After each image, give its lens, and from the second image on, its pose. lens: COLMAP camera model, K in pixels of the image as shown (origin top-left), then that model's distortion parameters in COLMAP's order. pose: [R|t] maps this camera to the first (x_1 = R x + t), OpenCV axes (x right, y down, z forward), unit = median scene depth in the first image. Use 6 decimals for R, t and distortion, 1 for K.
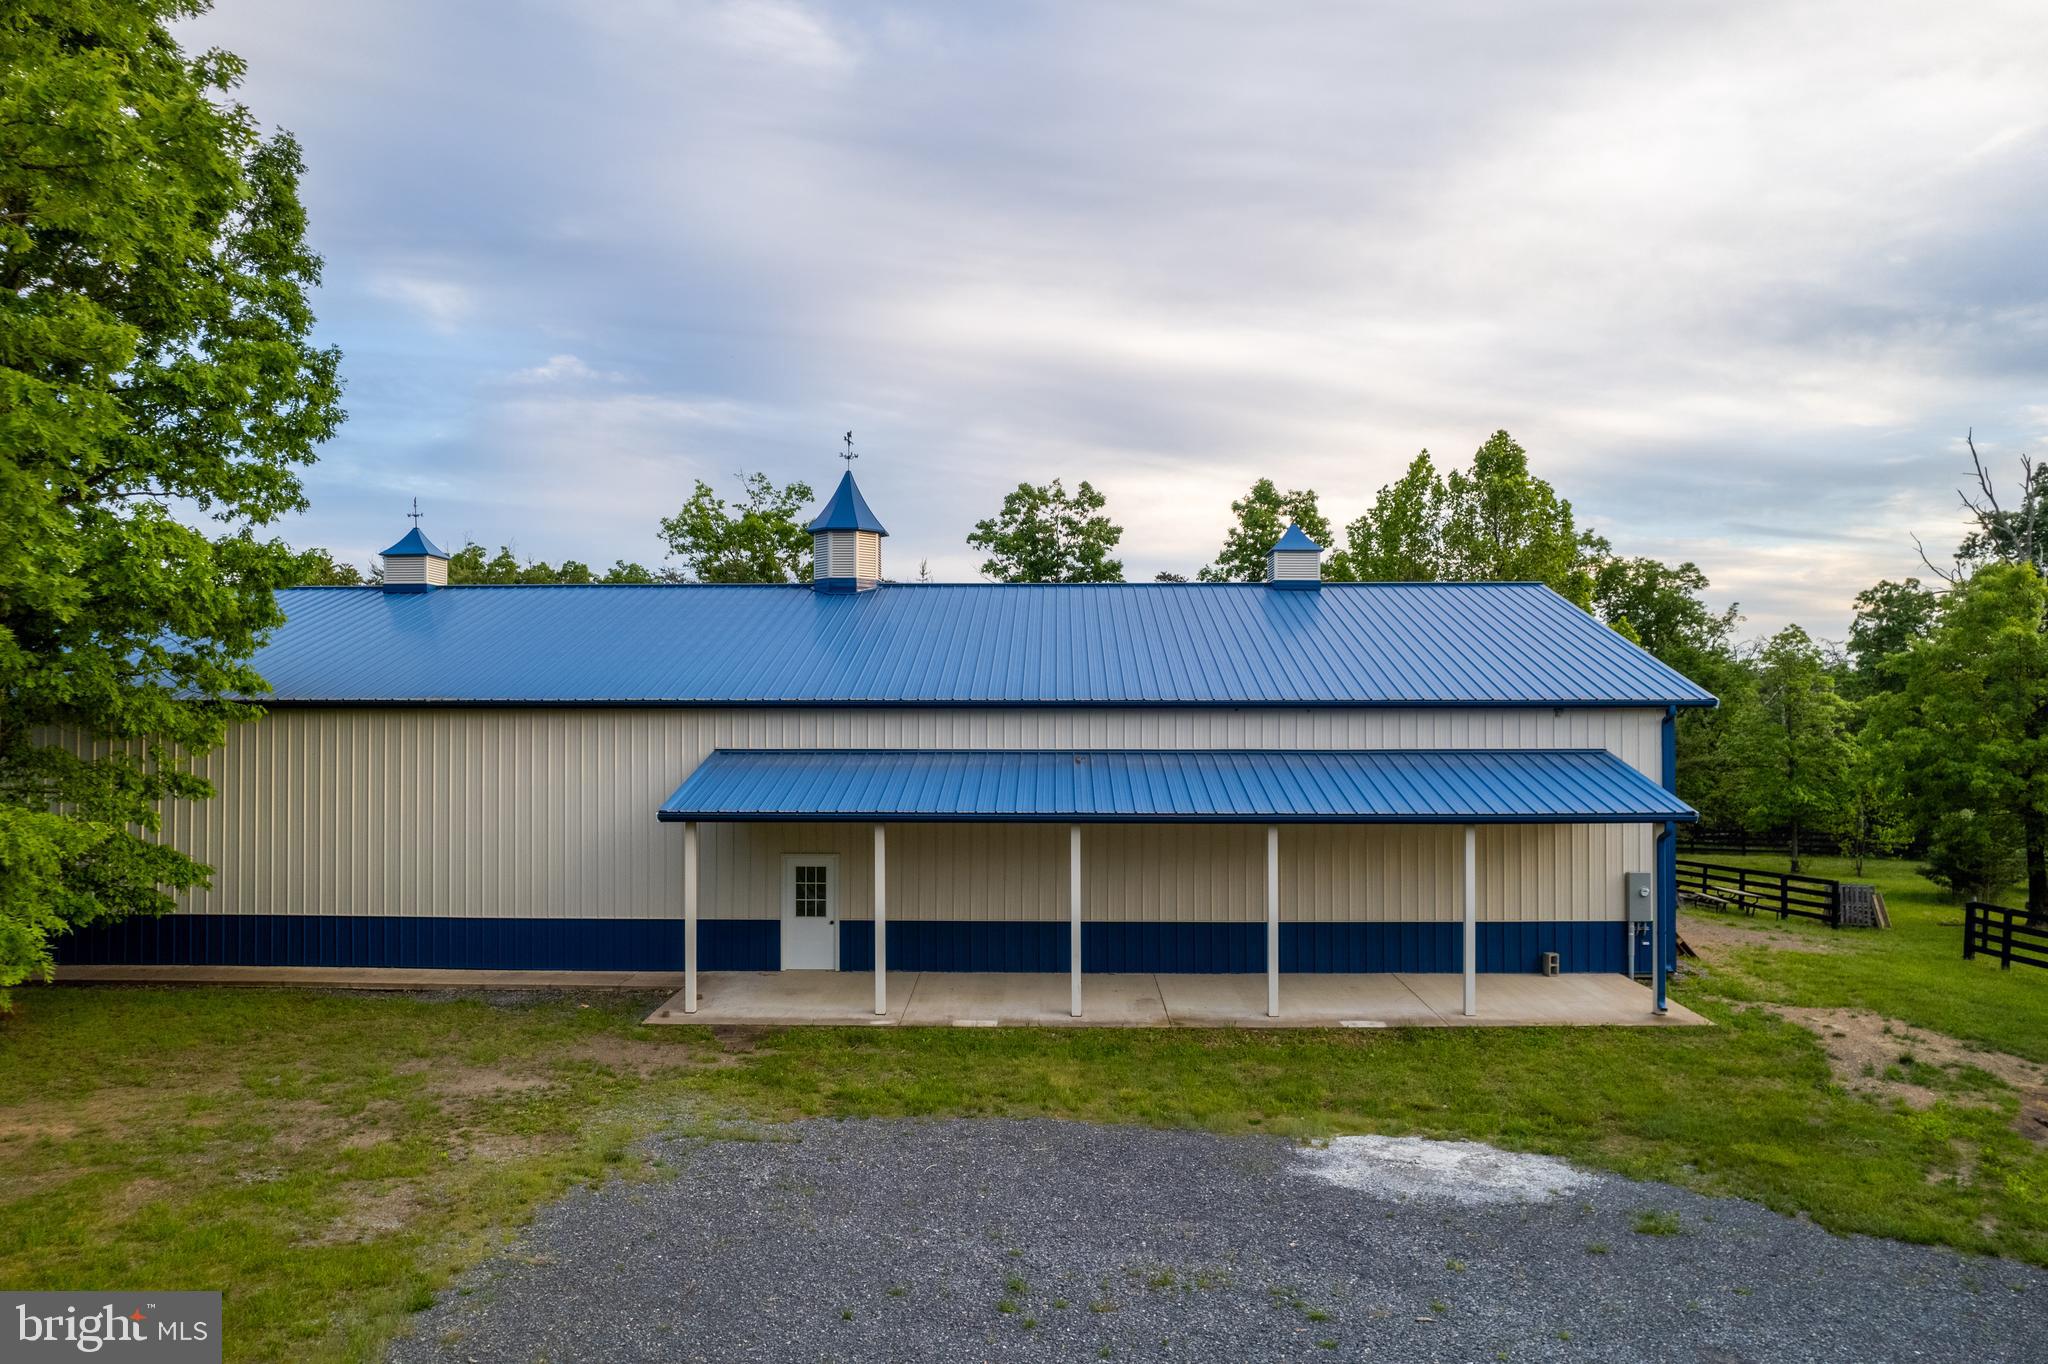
lens RADIAL K [[1307.4, 0, 1029.5], [0, 1307.4, 696.0], [0, 0, 1]] dist [-0.074932, 0.067741]
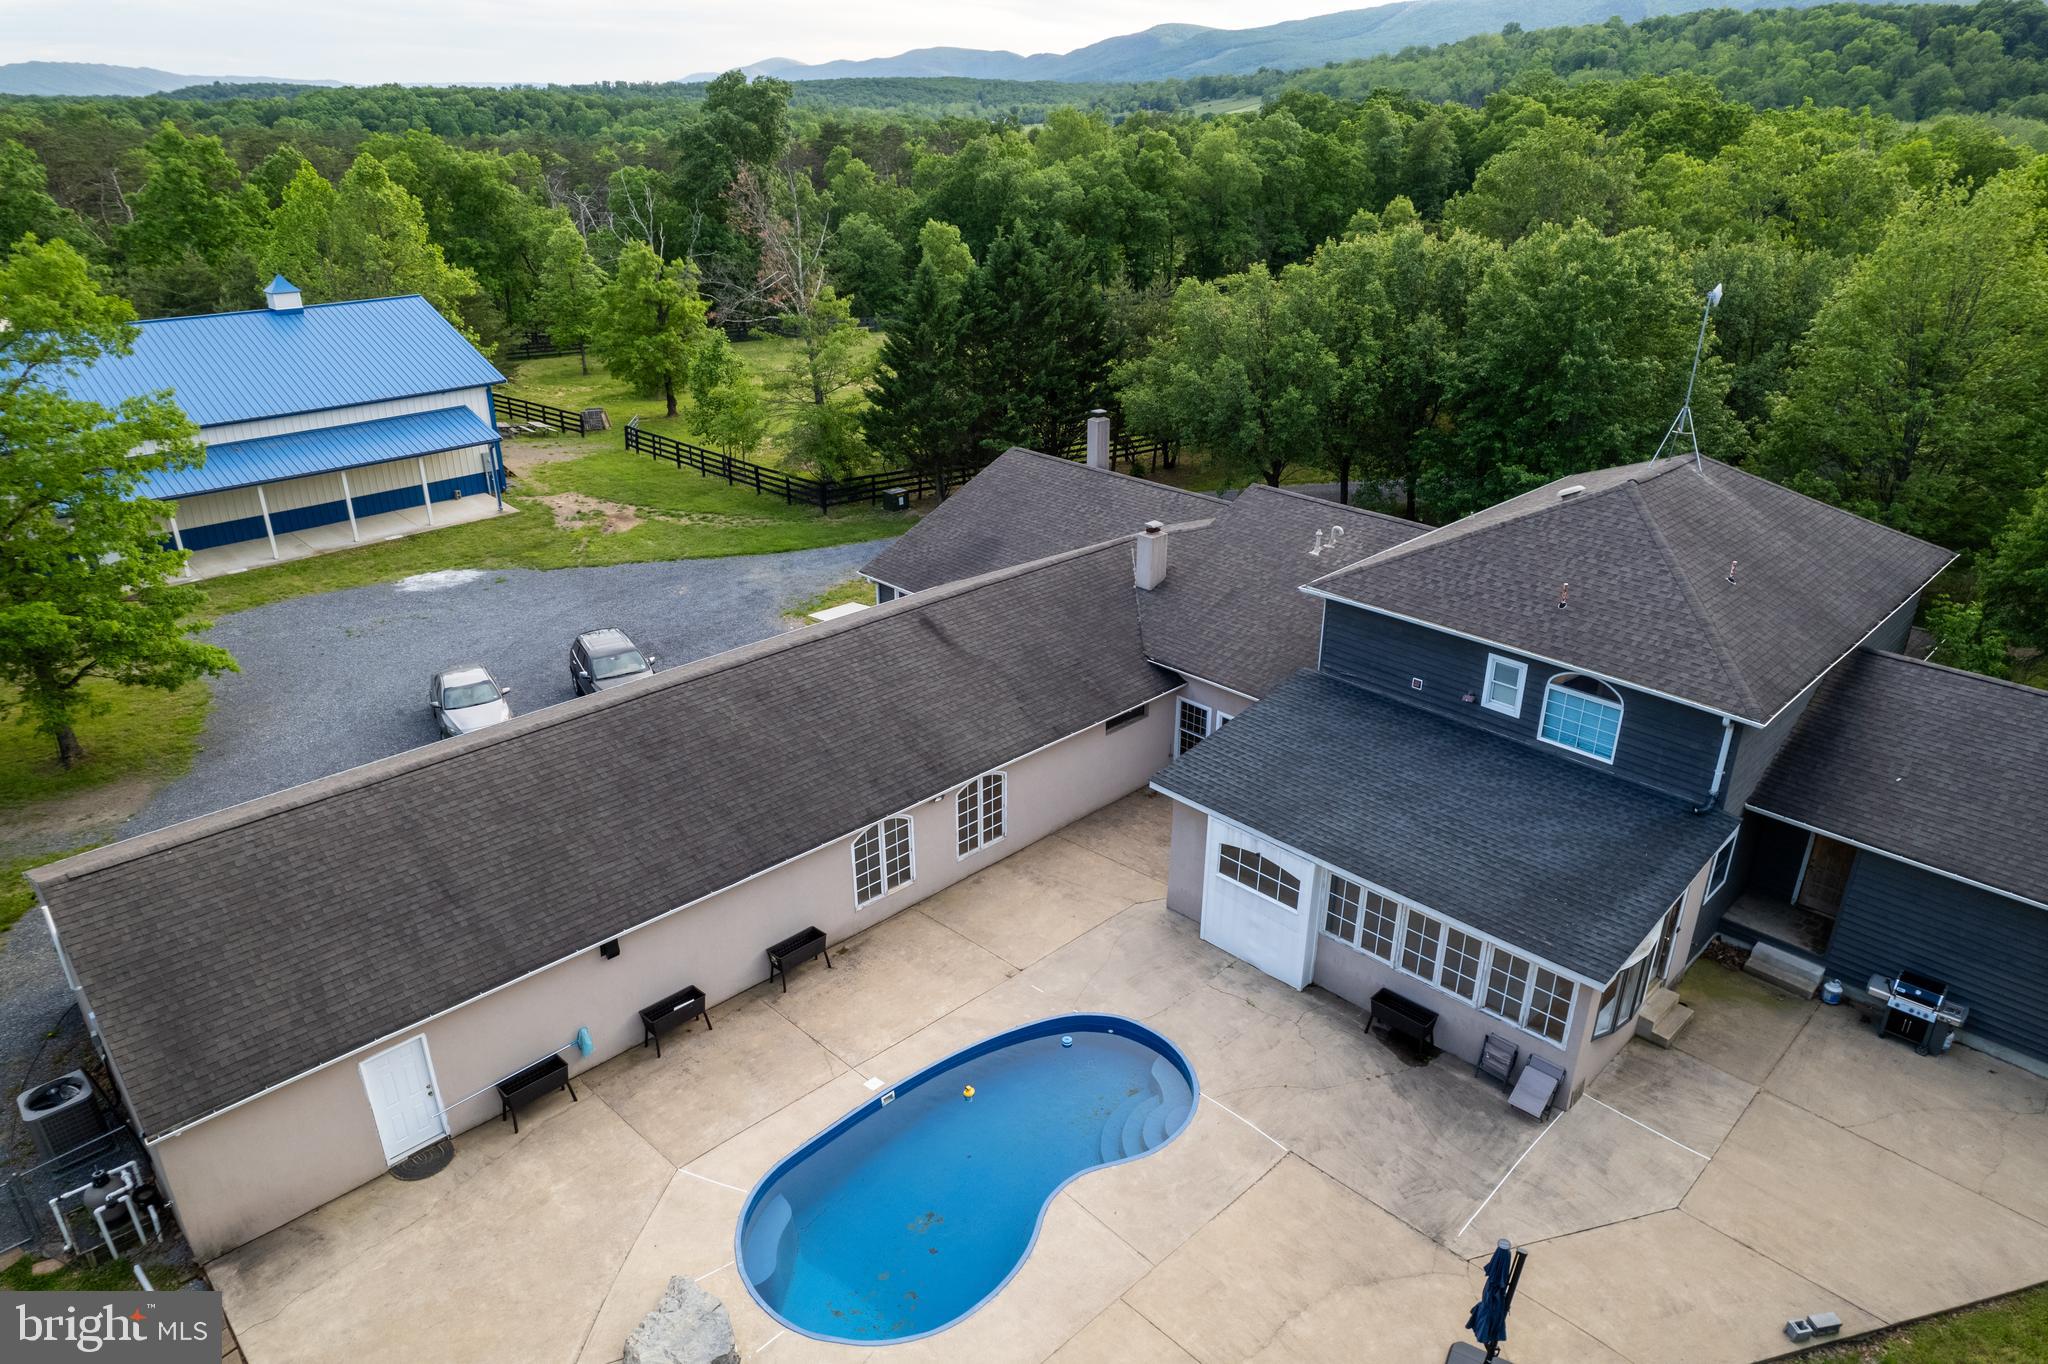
lens RADIAL K [[1307.4, 0, 1029.5], [0, 1307.4, 696.0], [0, 0, 1]] dist [-0.074932, 0.067741]
pose [[0.691189, -0.295881, 0.659327, -0.744660], [-0.020341, 0.904017, 0.427013, -0.666110], [-0.722388, -0.308558, 0.618828, -1.839963]]
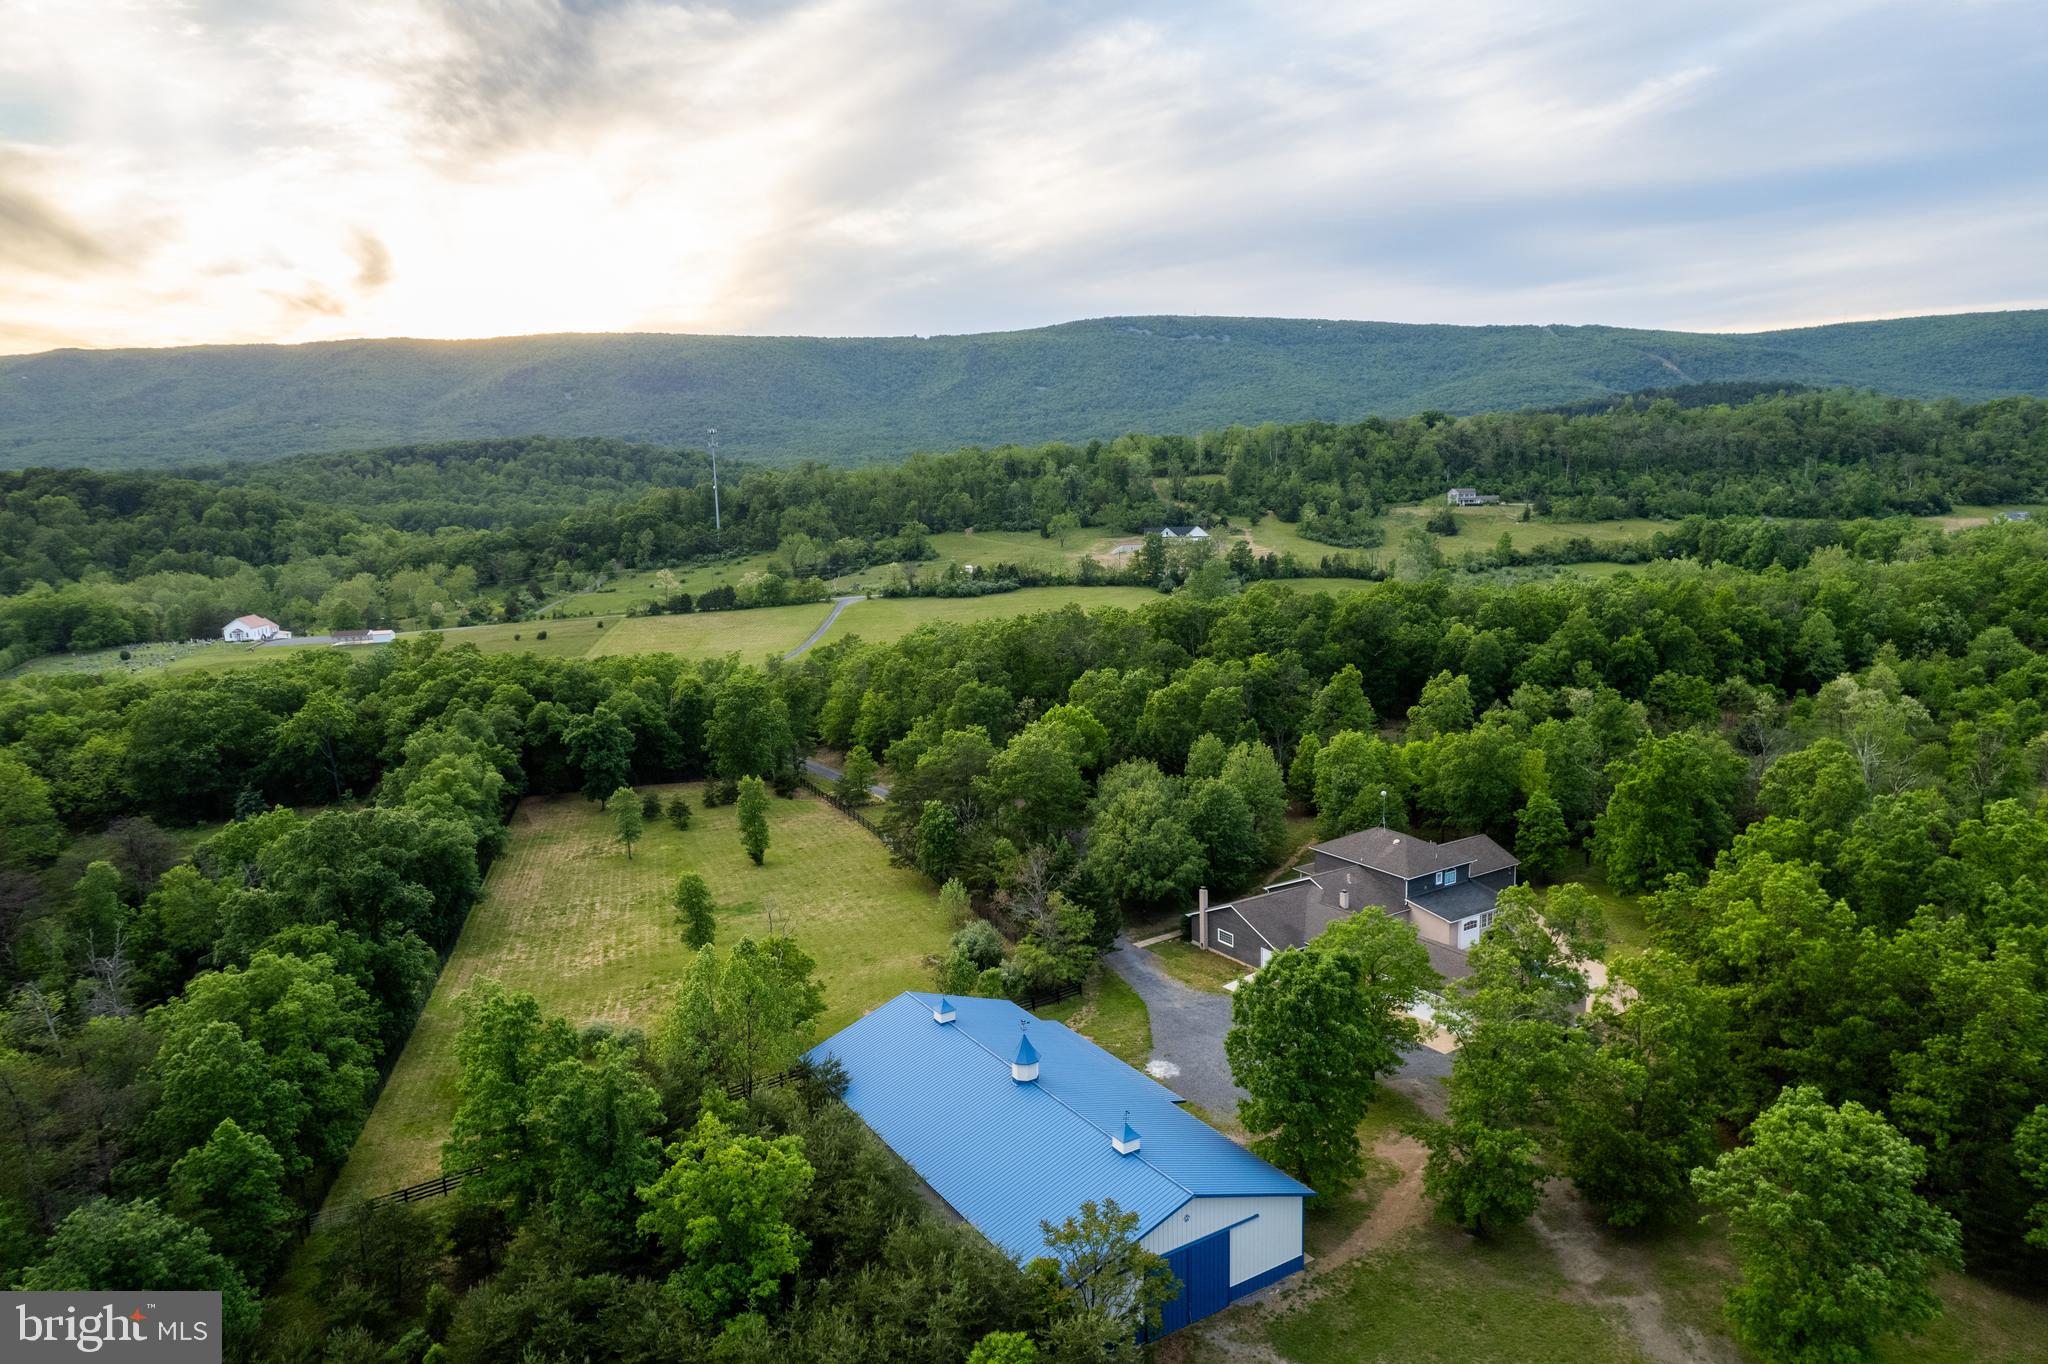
lens RADIAL K [[1307.4, 0, 1029.5], [0, 1307.4, 696.0], [0, 0, 1]] dist [-0.074932, 0.067741]
pose [[-0.552133, -0.117001, 0.825506, -3.741056], [0.018886, 0.988096, 0.152677, -2.093499], [-0.833542, 0.099888, -0.543351, 3.989814]]
